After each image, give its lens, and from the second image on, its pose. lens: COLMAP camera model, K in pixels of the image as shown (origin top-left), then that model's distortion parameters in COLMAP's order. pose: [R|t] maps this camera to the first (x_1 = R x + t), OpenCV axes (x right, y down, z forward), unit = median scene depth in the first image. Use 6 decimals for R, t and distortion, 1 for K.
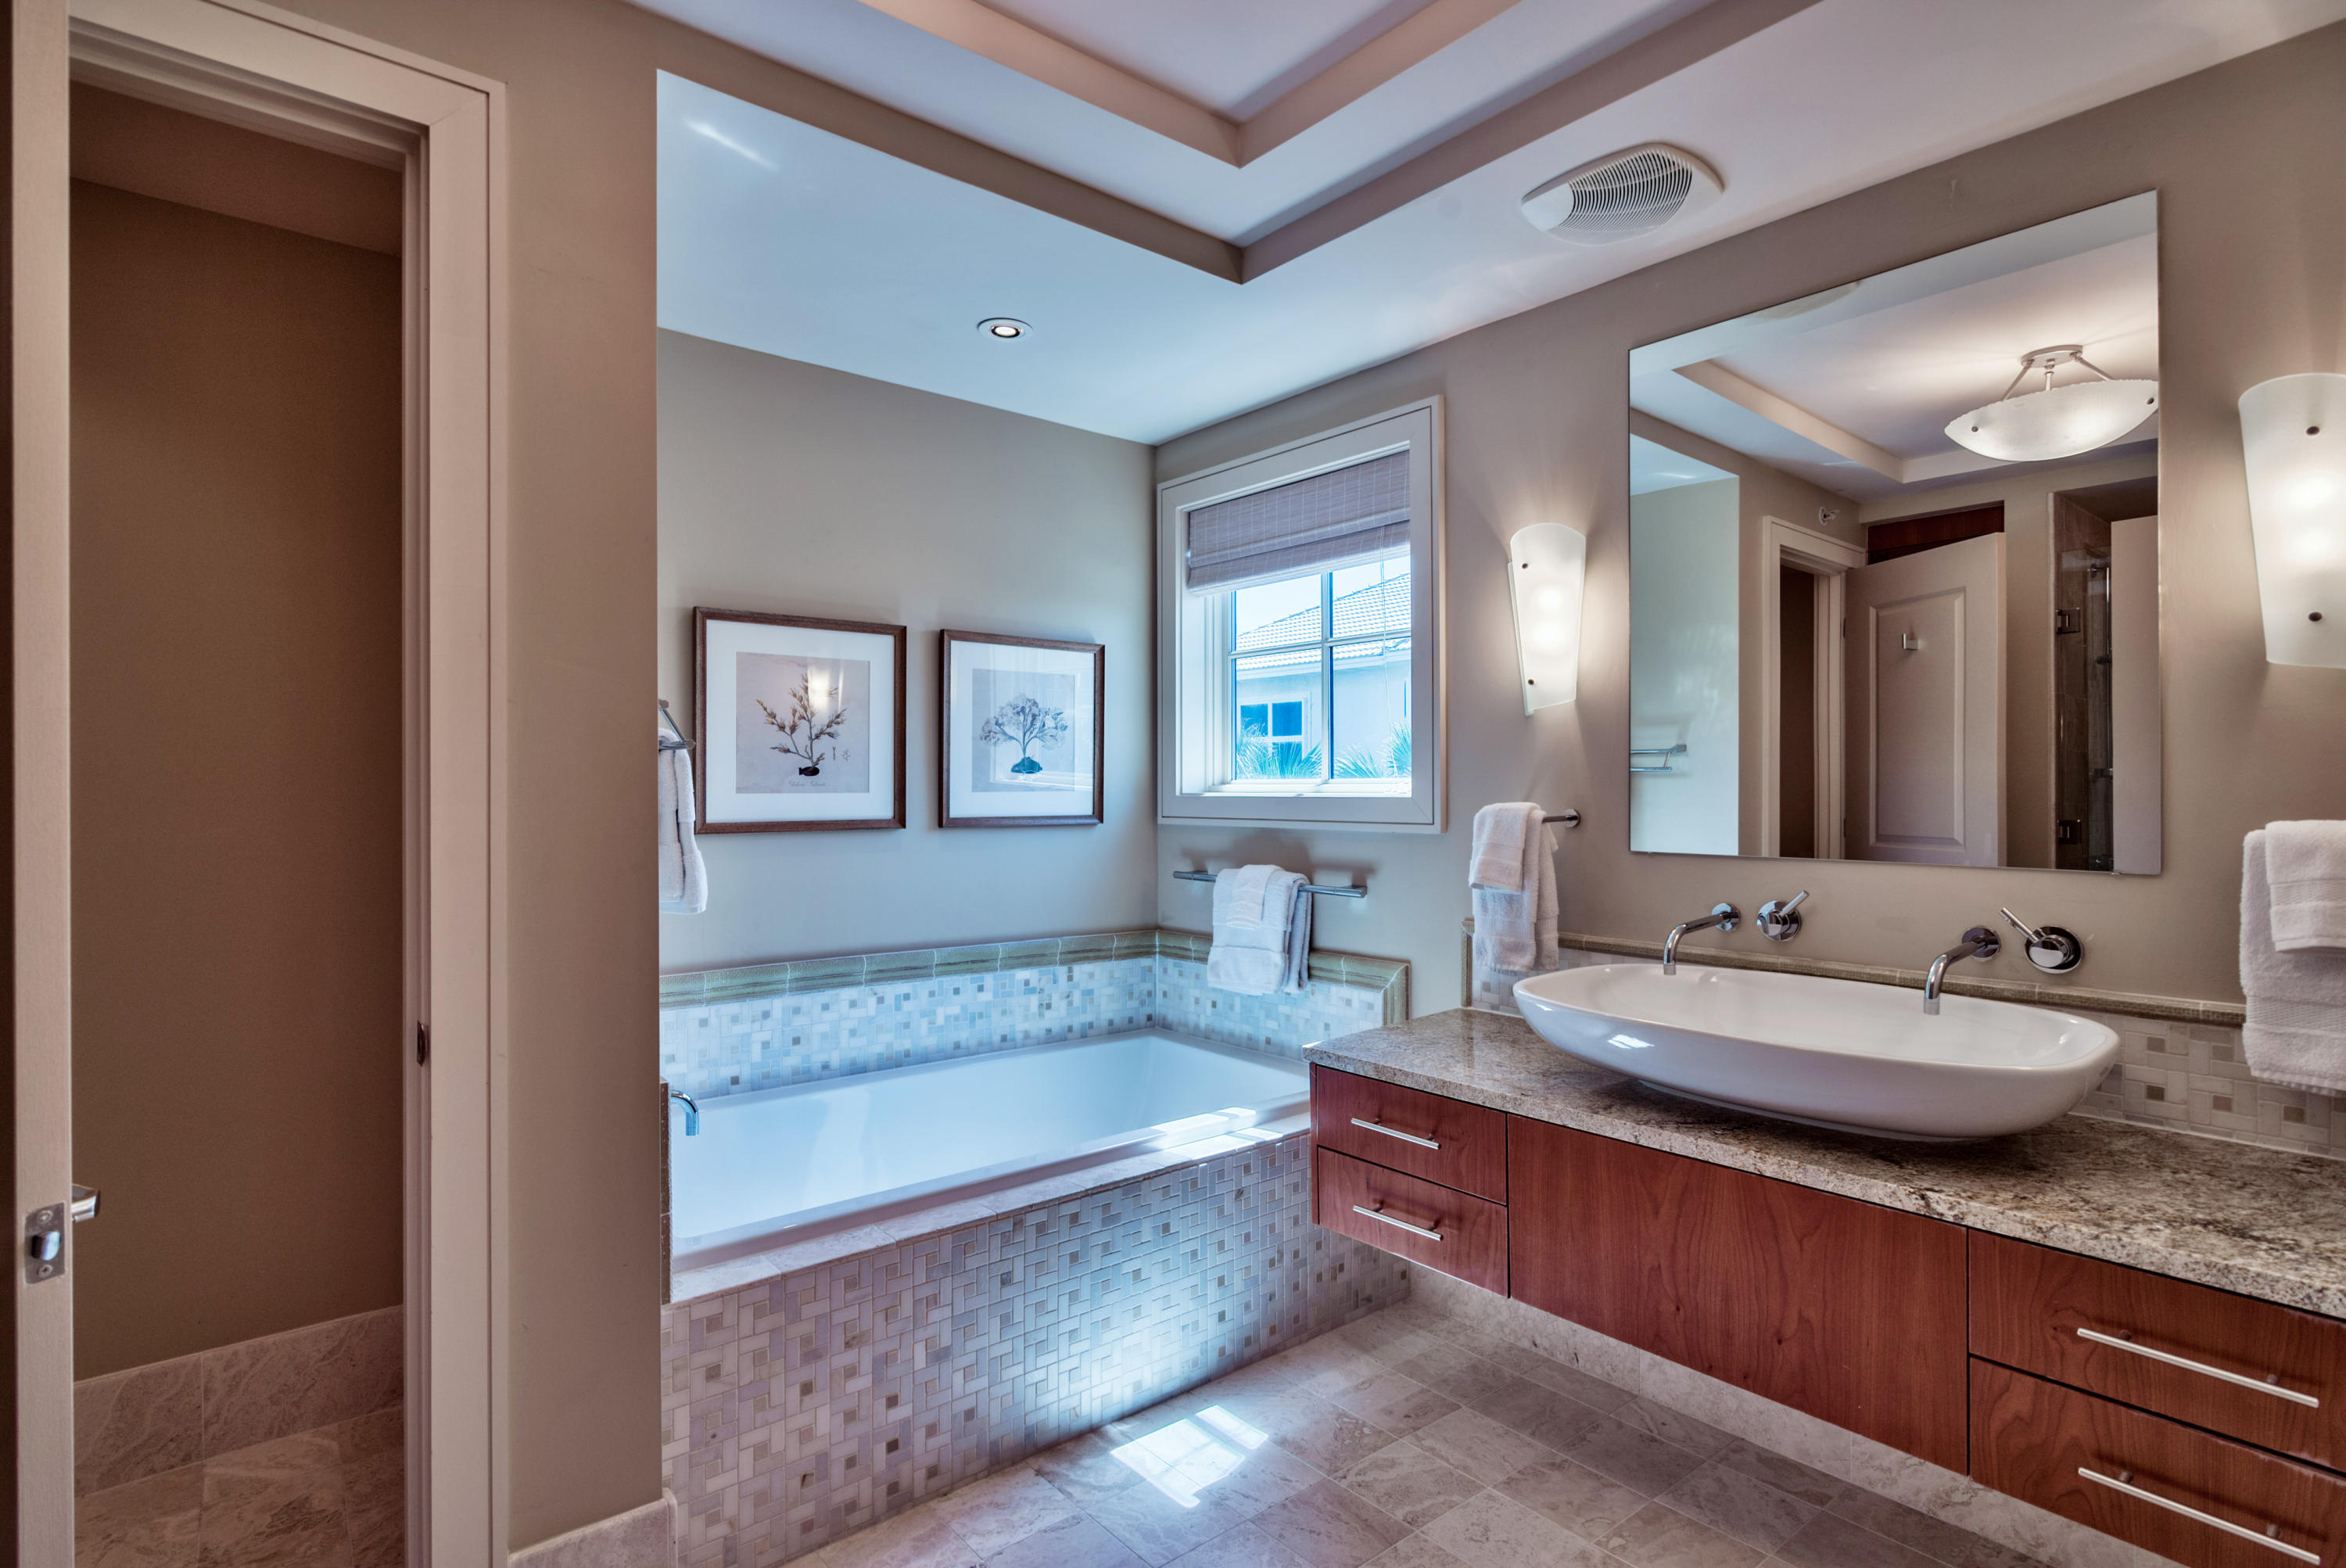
lens RADIAL K [[1144.4, 0, 1180.5], [0, 1144.4, 774.7], [0, 0, 1]] dist [-0.001685, -0.000541]
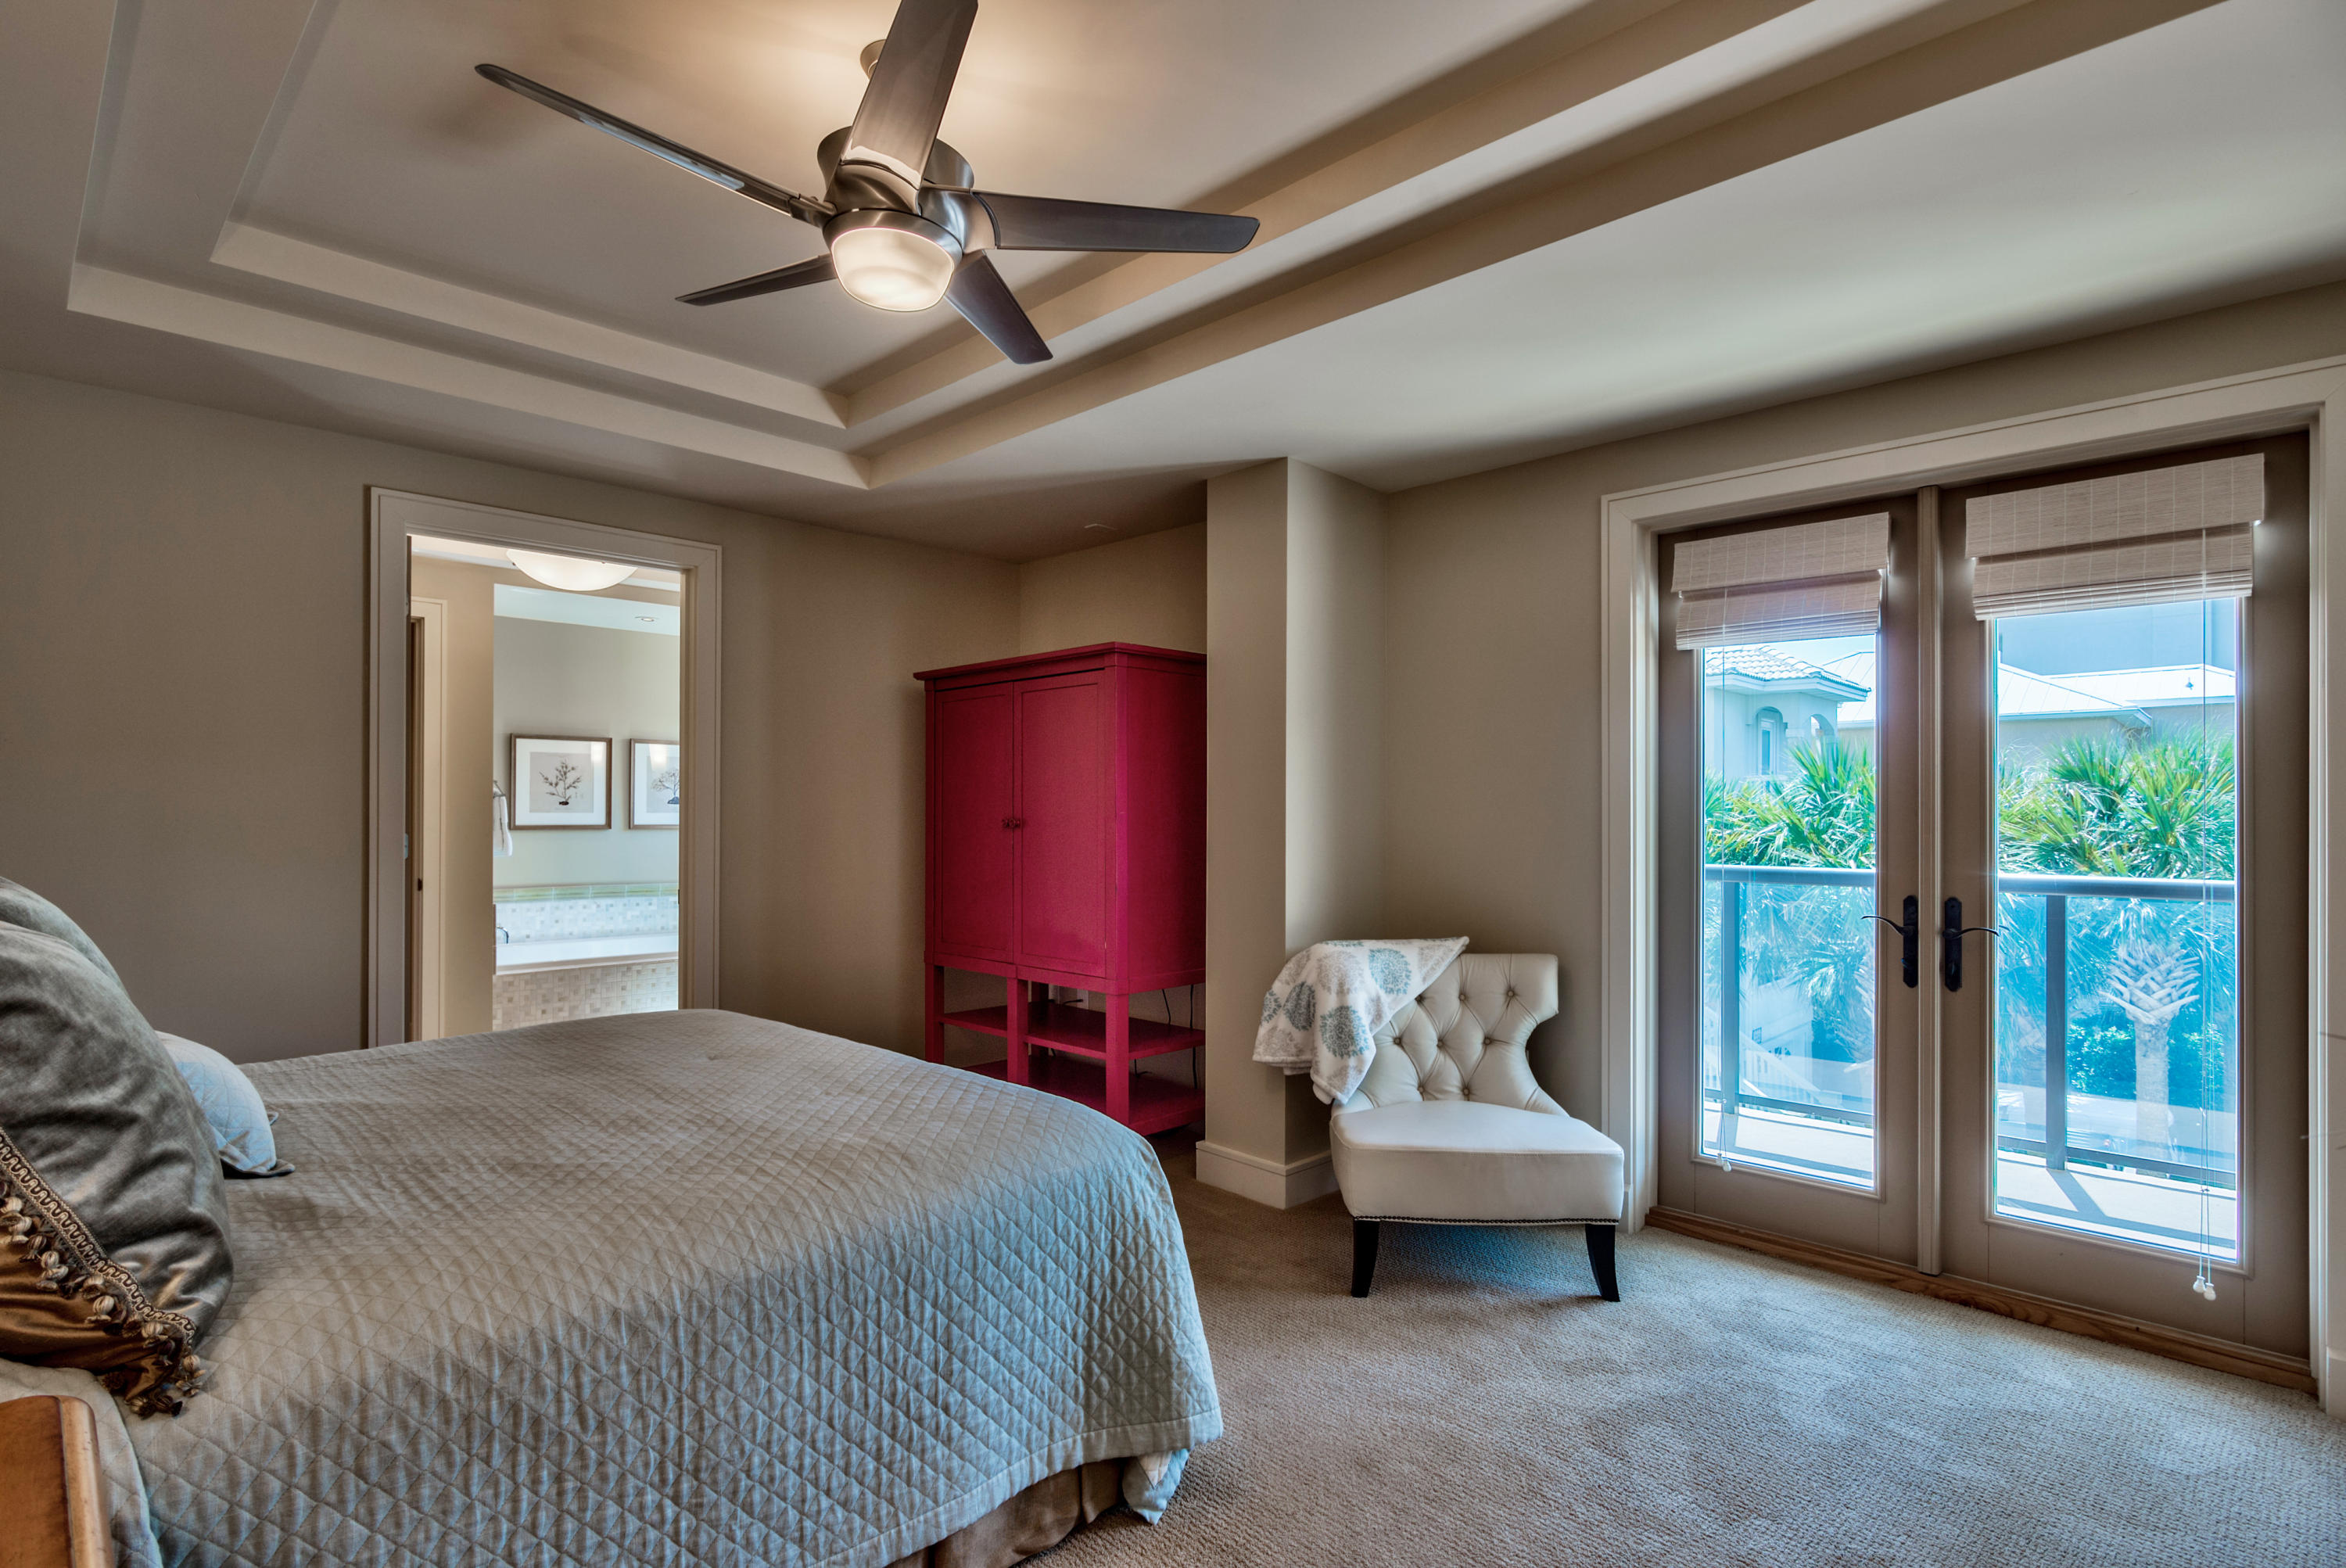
lens RADIAL K [[1144.4, 0, 1152.8], [0, 1144.4, 791.1], [0, 0, 1]] dist [-0.001685, -0.000541]
pose [[0.995953, 0.003521, 0.089803, 0.641205], [-0.002732, 0.999957, -0.008904, -0.010336], [-0.089831, 0.008623, 0.995920, -1.378685]]
